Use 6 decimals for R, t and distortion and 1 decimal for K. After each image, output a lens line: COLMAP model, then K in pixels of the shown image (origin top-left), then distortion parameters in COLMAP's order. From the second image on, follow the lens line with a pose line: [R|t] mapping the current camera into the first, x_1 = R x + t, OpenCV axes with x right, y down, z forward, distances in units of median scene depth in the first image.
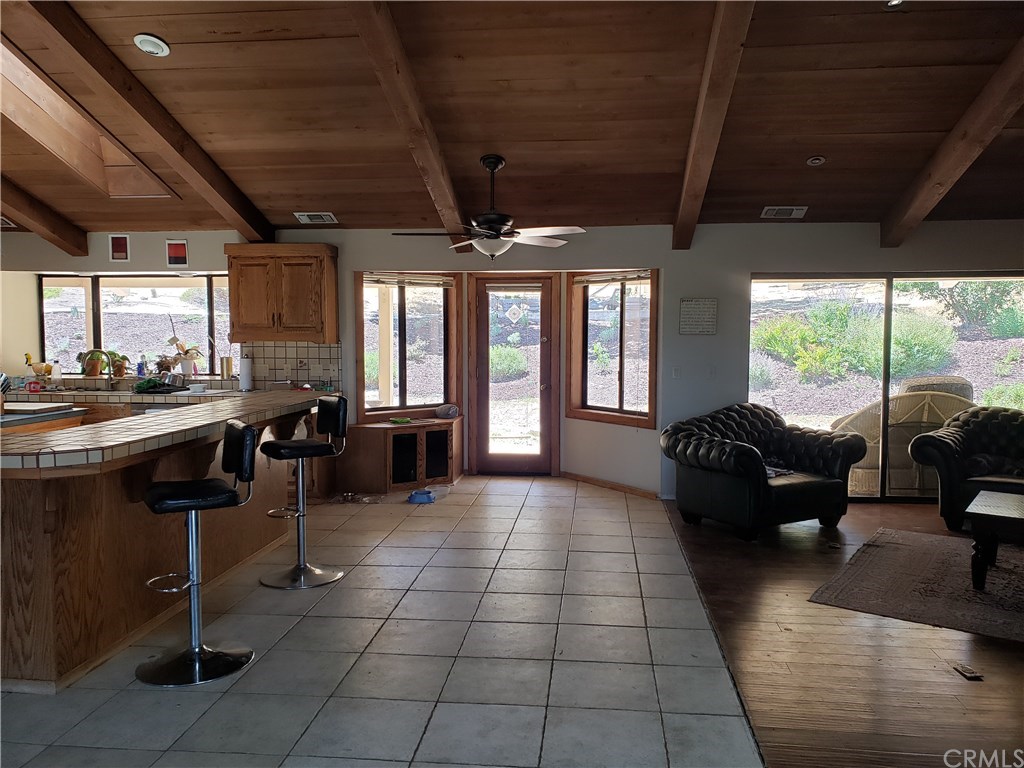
lens RADIAL K [[792.9, 0, 507.5], [0, 792.9, 387.4], [0, 0, 1]] dist [0.050604, -0.034976]
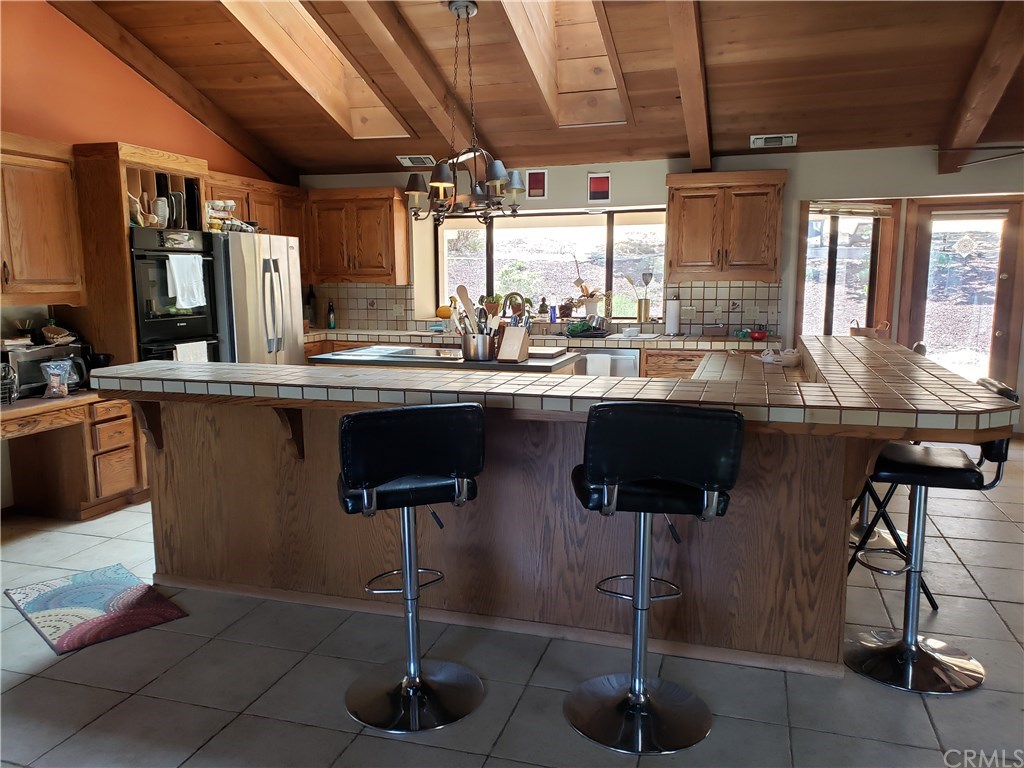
lens RADIAL K [[792.9, 0, 502.1], [0, 792.9, 398.2], [0, 0, 1]] dist [0.050604, -0.034976]
pose [[0.982046, 0.021043, -0.187464, -0.349523], [-0.005388, 0.996482, 0.083630, 0.001329], [0.188564, -0.081119, 0.978705, 0.042338]]
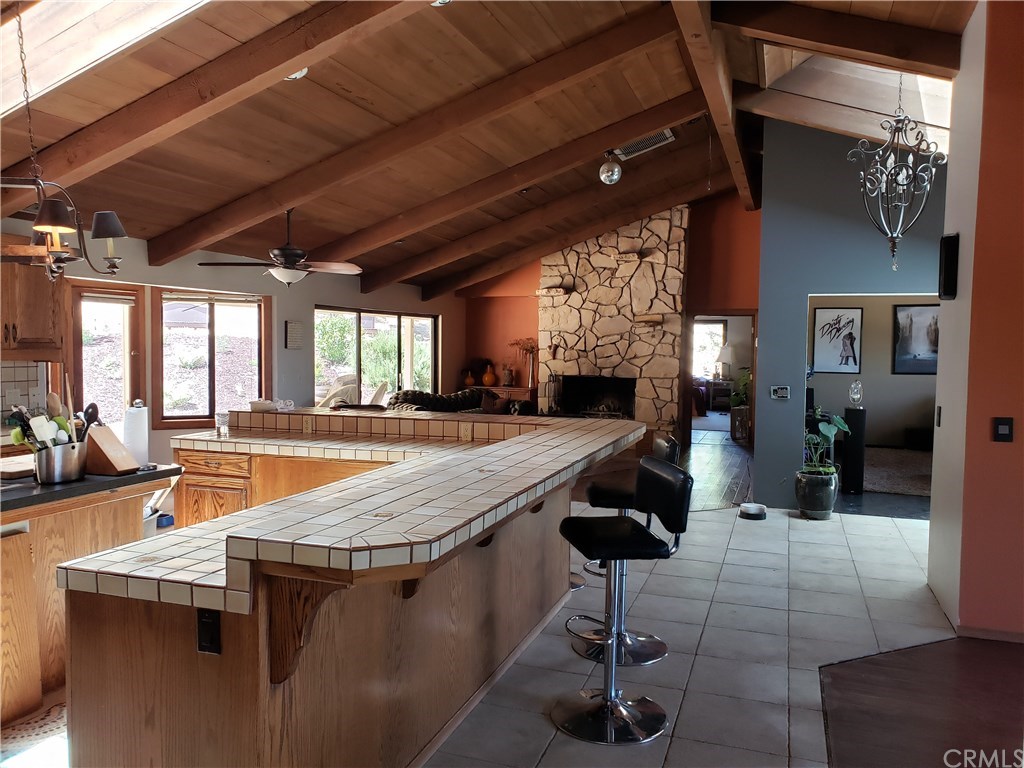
lens RADIAL K [[792.9, 0, 531.7], [0, 792.9, 386.6], [0, 0, 1]] dist [0.050604, -0.034976]
pose [[0.203101, -0.052803, 0.977733, -0.910682], [0.058557, 0.997413, 0.041702, -0.034492], [-0.977405, 0.048783, 0.205668, 0.341000]]
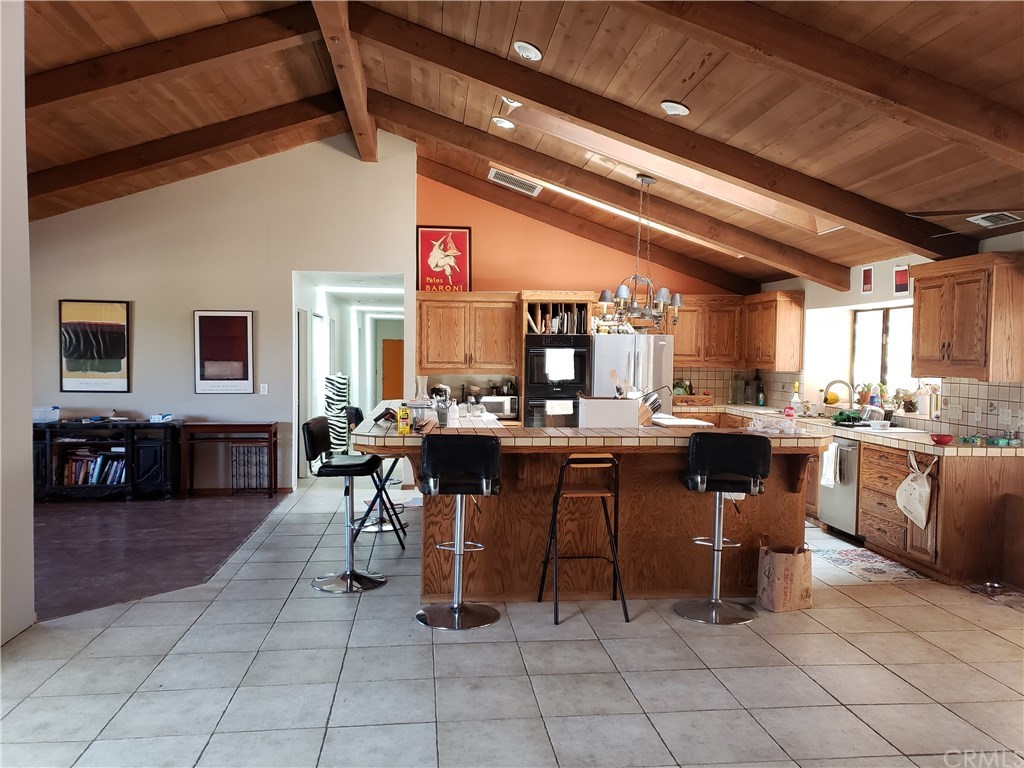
lens RADIAL K [[792.9, 0, 509.9], [0, 792.9, 392.1], [0, 0, 1]] dist [0.050604, -0.034976]
pose [[0.212686, 0.046597, -0.976009, 0.410317], [-0.080640, 0.996292, 0.029992, -0.030004], [0.973787, 0.072326, 0.215655, 0.371587]]
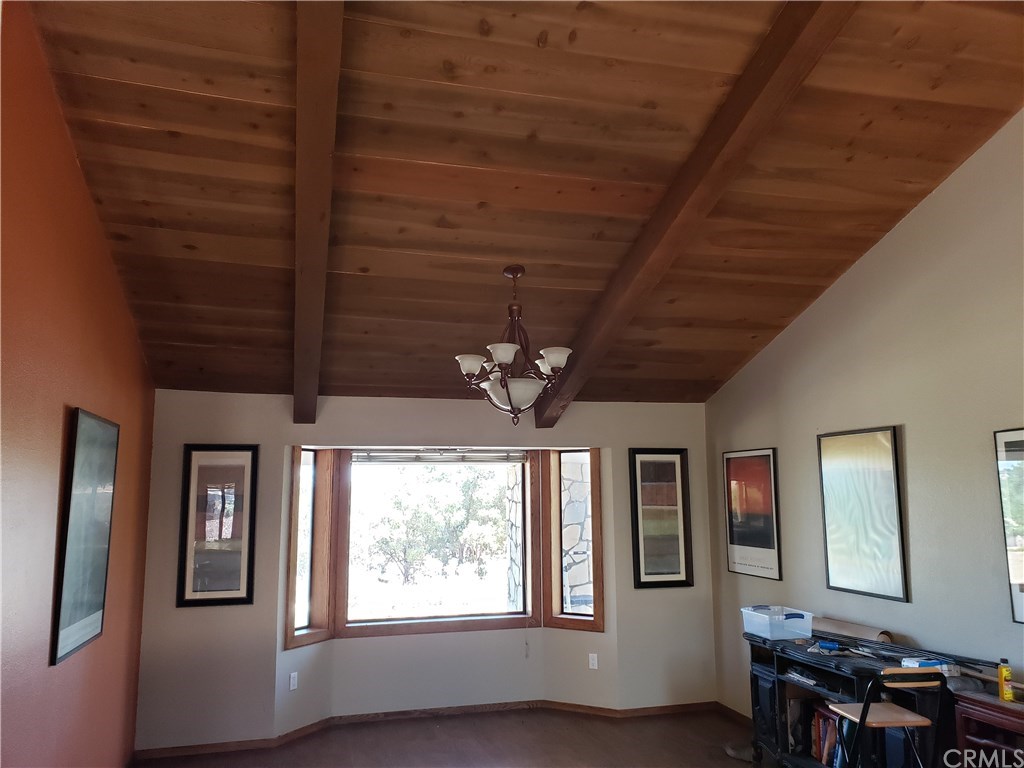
lens RADIAL K [[792.9, 0, 543.4], [0, 792.9, 402.0], [0, 0, 1]] dist [0.050604, -0.034976]
pose [[-0.916343, -0.041901, -0.398195, -0.357654], [-0.022870, 0.998363, -0.052426, -0.061944], [0.399740, -0.038934, -0.915801, 0.532142]]
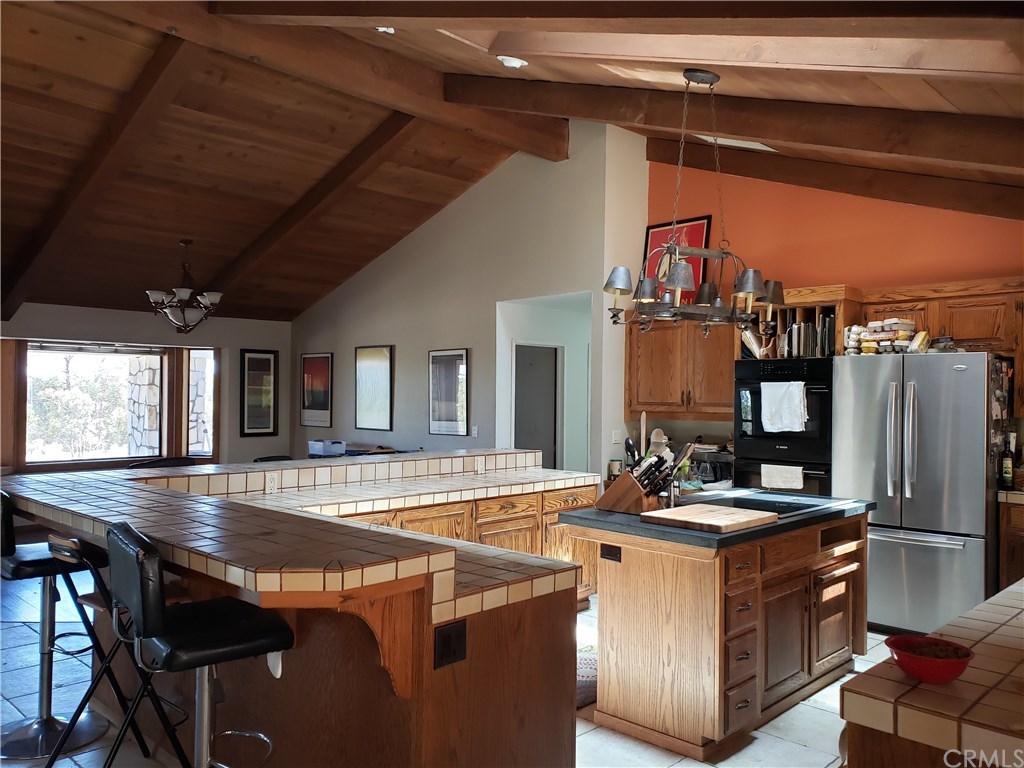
lens RADIAL K [[792.9, 0, 507.4], [0, 792.9, 382.9], [0, 0, 1]] dist [0.050604, -0.034976]
pose [[-0.616665, -0.021728, -0.786925, -0.003649], [-0.067371, 0.997408, 0.025255, -0.066582], [0.784337, 0.068590, -0.616531, 0.971323]]
